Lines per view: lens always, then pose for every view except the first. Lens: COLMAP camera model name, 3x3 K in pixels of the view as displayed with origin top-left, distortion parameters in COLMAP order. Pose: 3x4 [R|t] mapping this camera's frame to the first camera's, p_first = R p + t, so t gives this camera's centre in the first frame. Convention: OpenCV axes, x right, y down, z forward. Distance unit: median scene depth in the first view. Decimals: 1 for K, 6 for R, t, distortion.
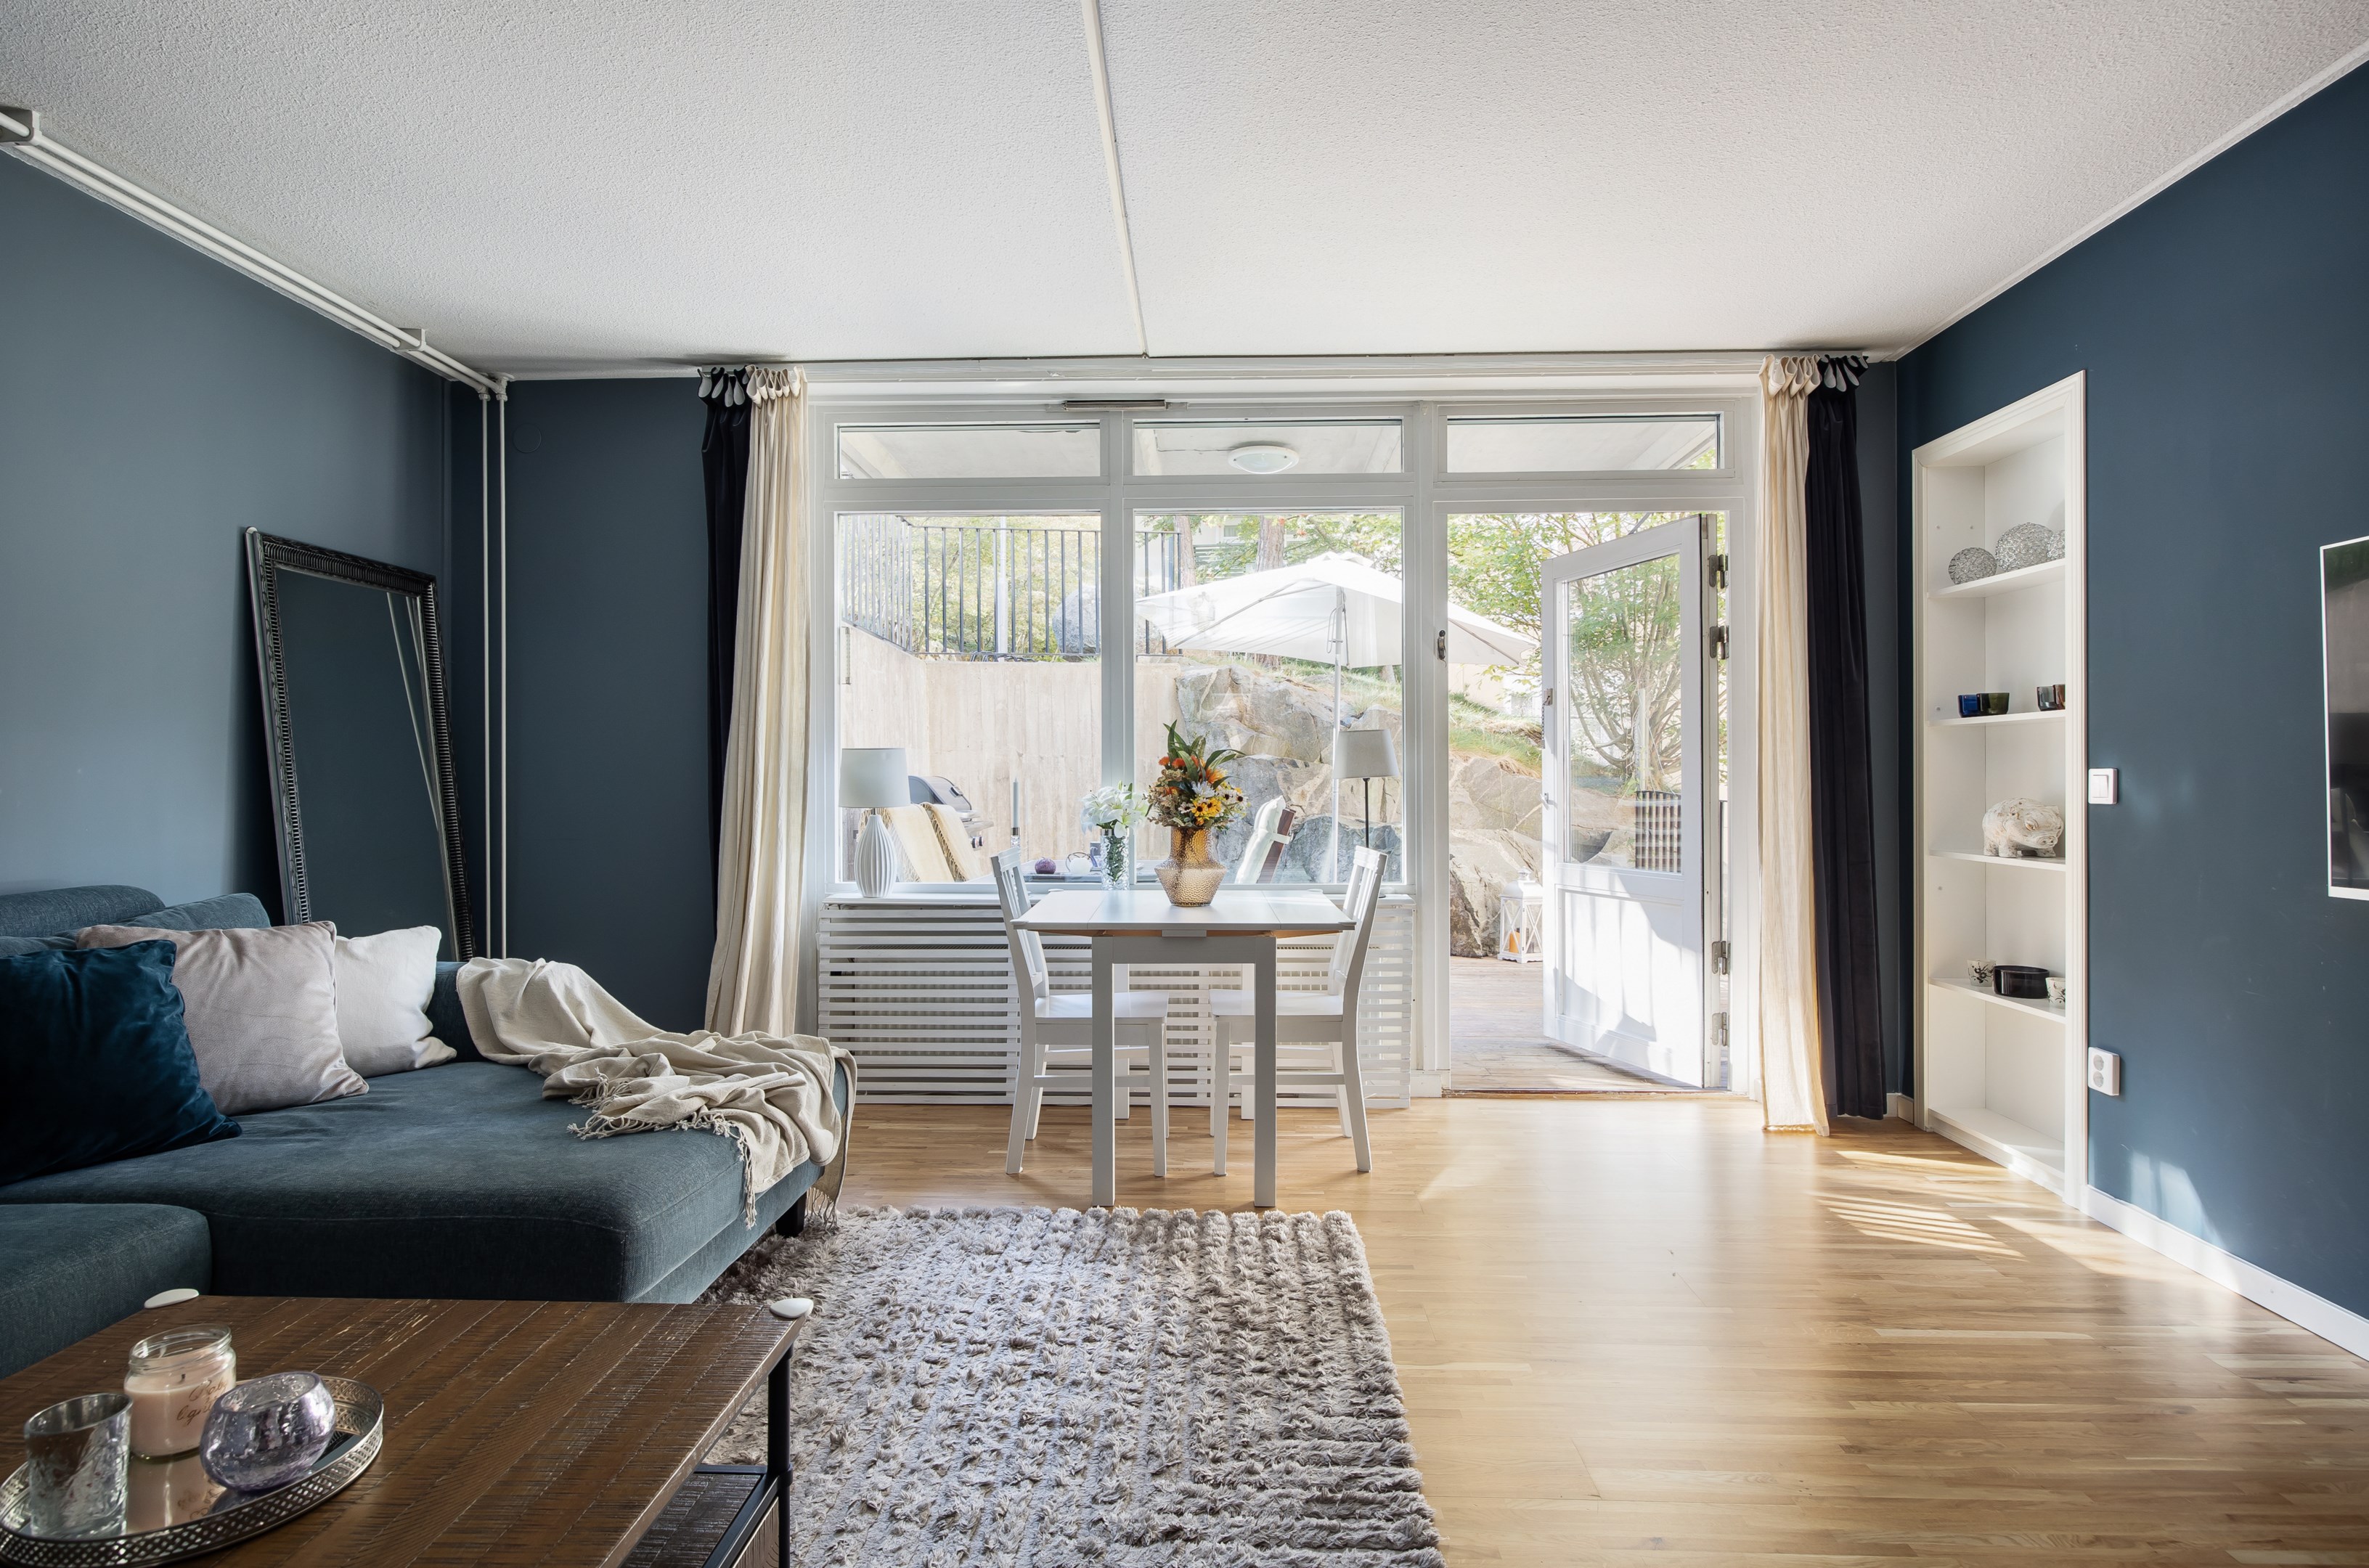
lens RADIAL K [[1283.2, 0, 1184.5], [0, 1283.2, 784.0], [0, 0, 1]] dist [0.001119, -0.000411]
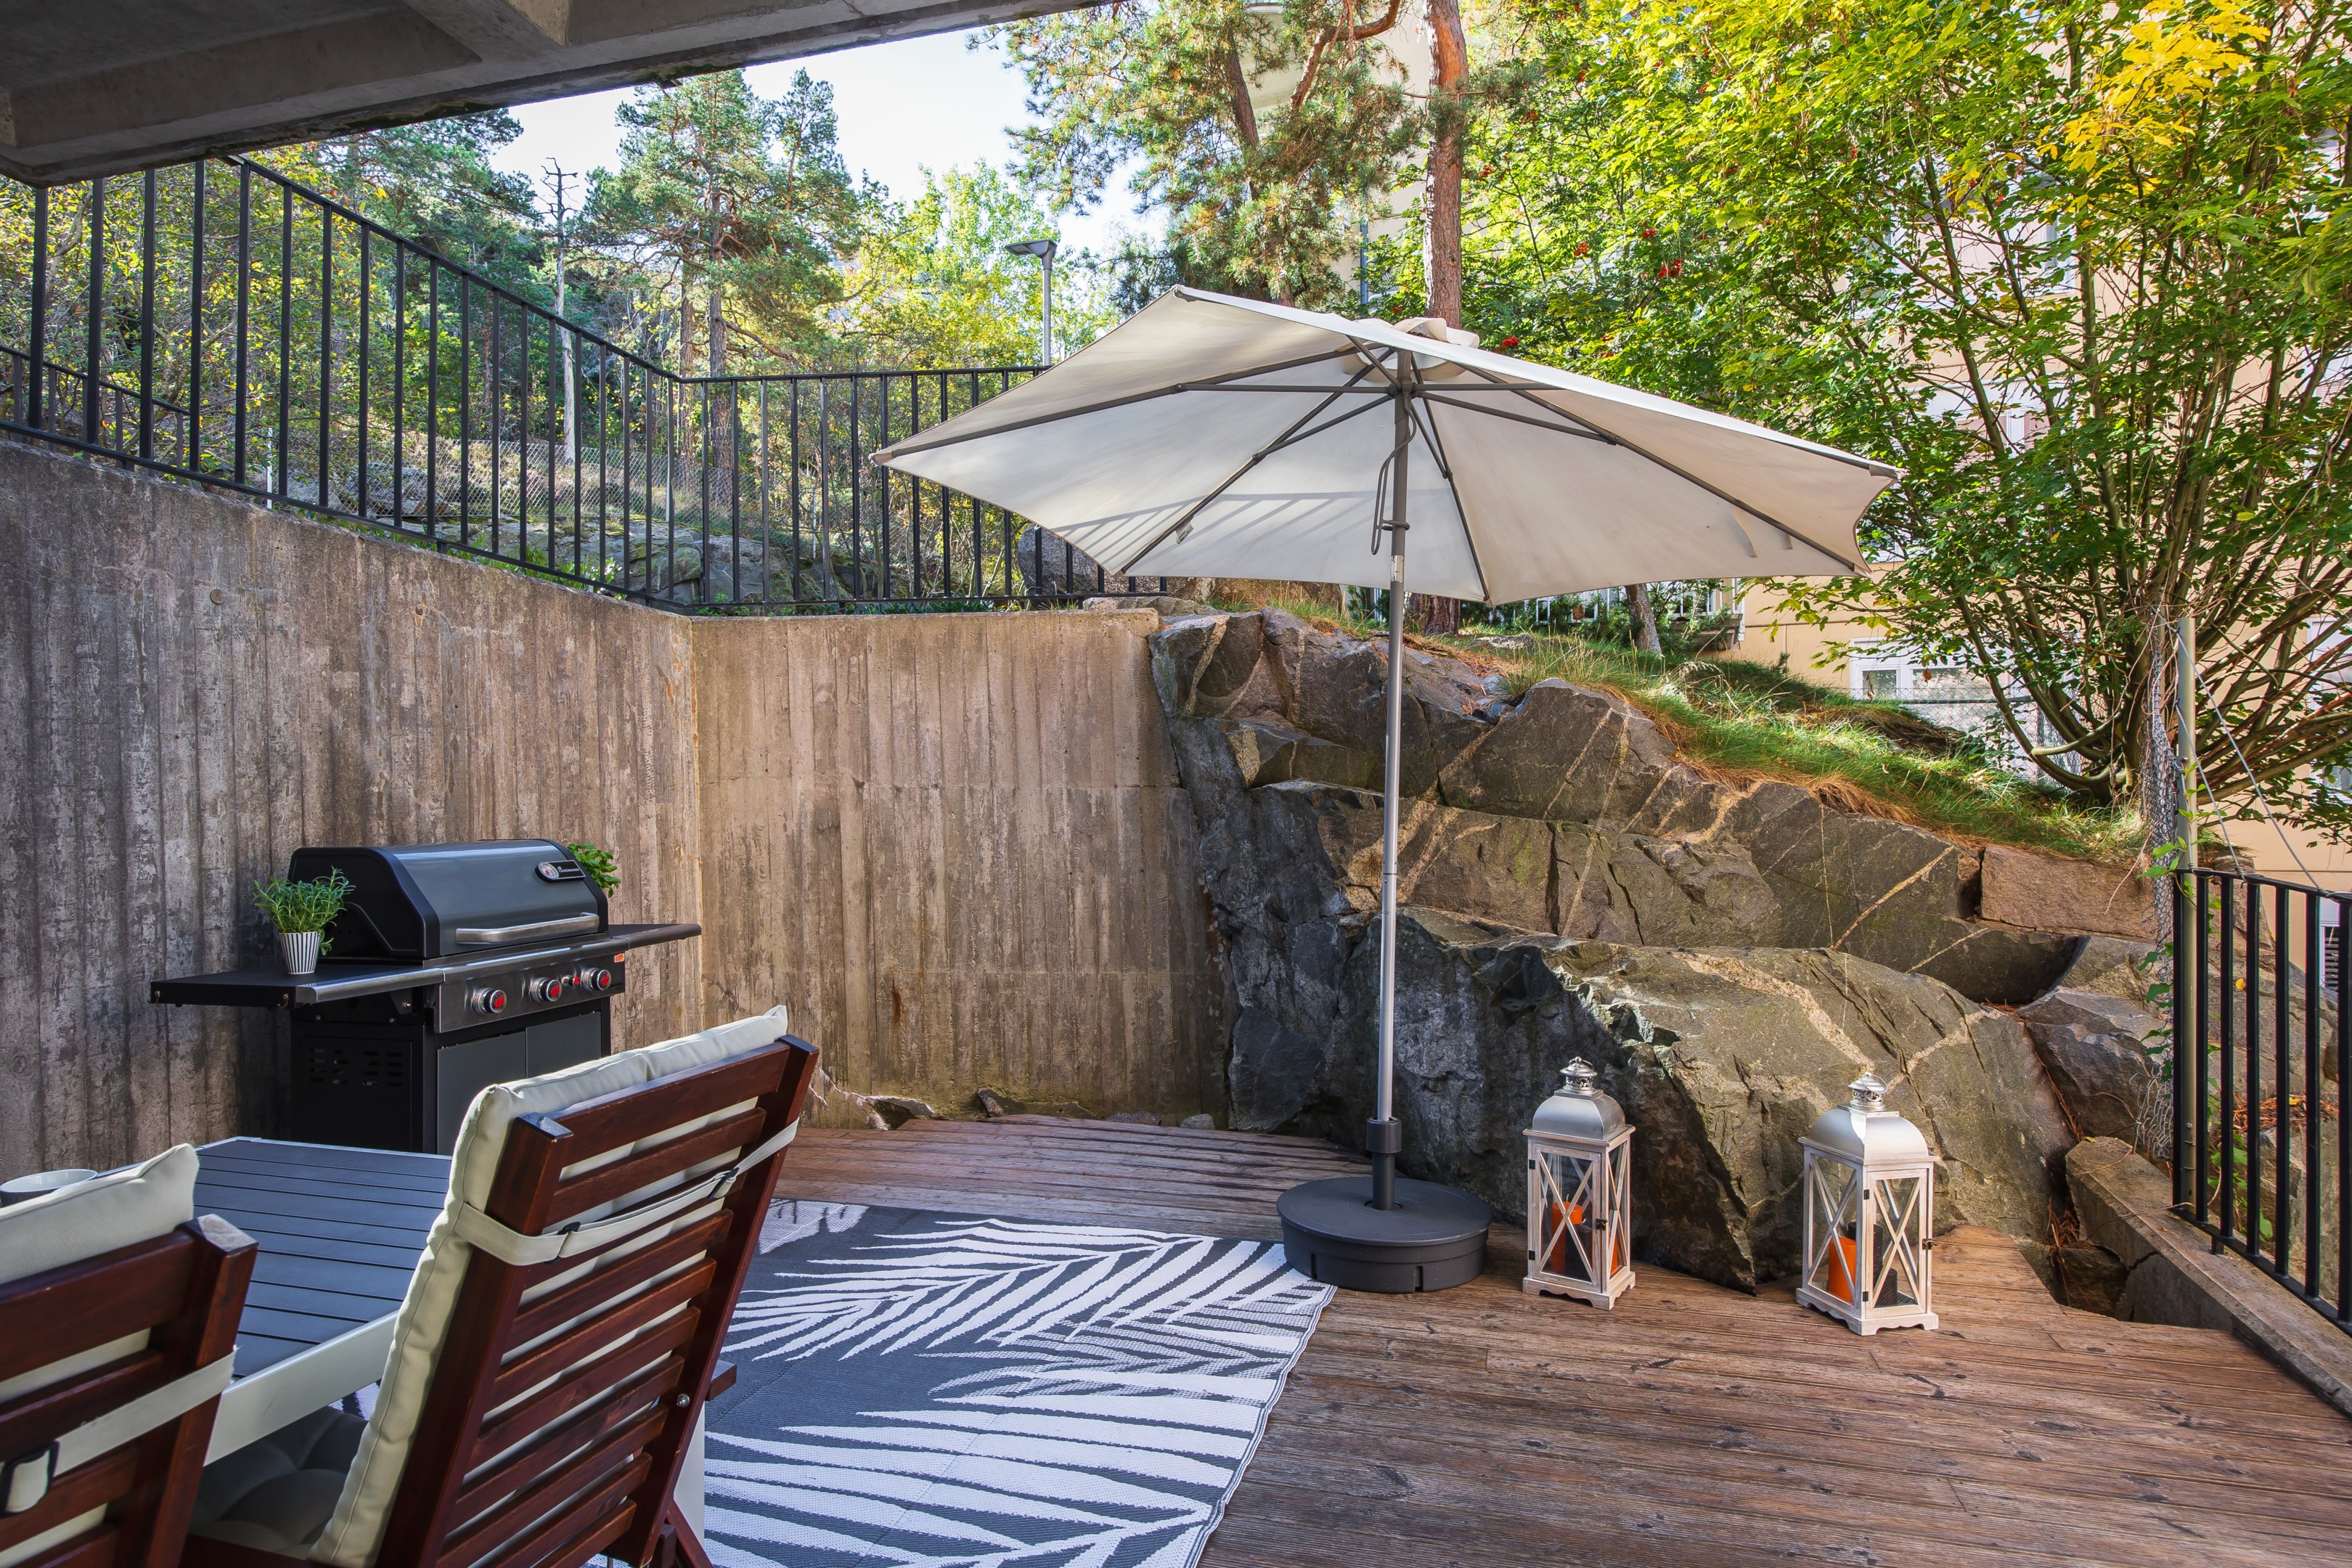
lens RADIAL K [[1371.7, 0, 1140.8], [0, 1371.7, 783.6], [0, 0, 1]] dist [0.001287, 0.000348]
pose [[0.970938, -0.006315, -0.239247, 0.130523], [0.004087, 0.999944, -0.009807, -0.017198], [0.239296, 0.008544, 0.970909, 0.469519]]
